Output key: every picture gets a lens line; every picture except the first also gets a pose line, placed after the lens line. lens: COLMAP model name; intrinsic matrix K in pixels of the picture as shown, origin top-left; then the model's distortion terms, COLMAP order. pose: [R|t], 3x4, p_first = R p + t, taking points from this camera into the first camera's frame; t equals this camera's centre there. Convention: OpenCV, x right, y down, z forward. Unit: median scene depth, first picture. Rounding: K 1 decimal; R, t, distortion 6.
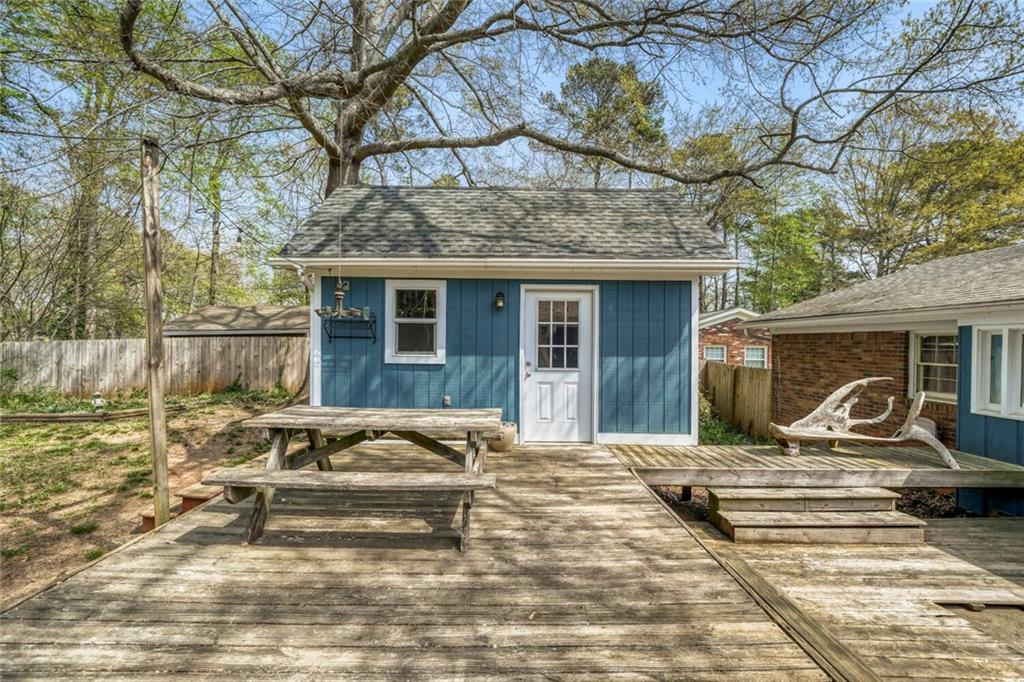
lens RADIAL K [[400.4, 0, 511.4], [0, 400.4, 344.2], [0, 0, 1]] dist [-0.001319, 0.000445]
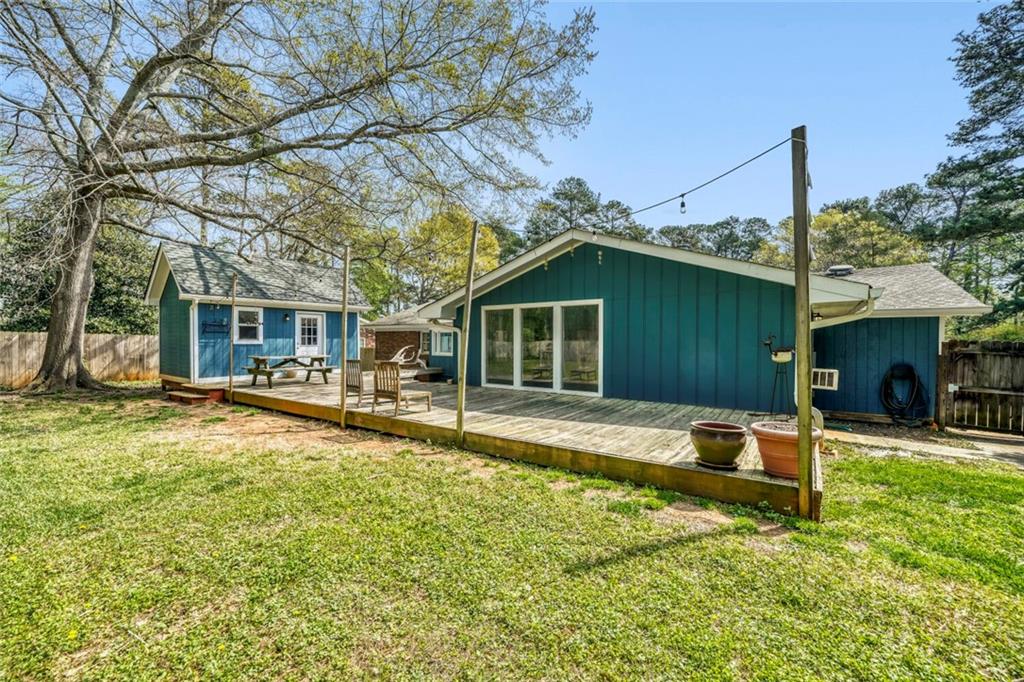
lens RADIAL K [[400.4, 0, 511.4], [0, 400.4, 344.2], [0, 0, 1]] dist [-0.001319, 0.000445]
pose [[0.587474, -0.018283, 0.809036, -1.191084], [-0.002576, 0.999697, 0.024463, -0.009839], [-0.809239, -0.016455, 0.587249, -1.523248]]
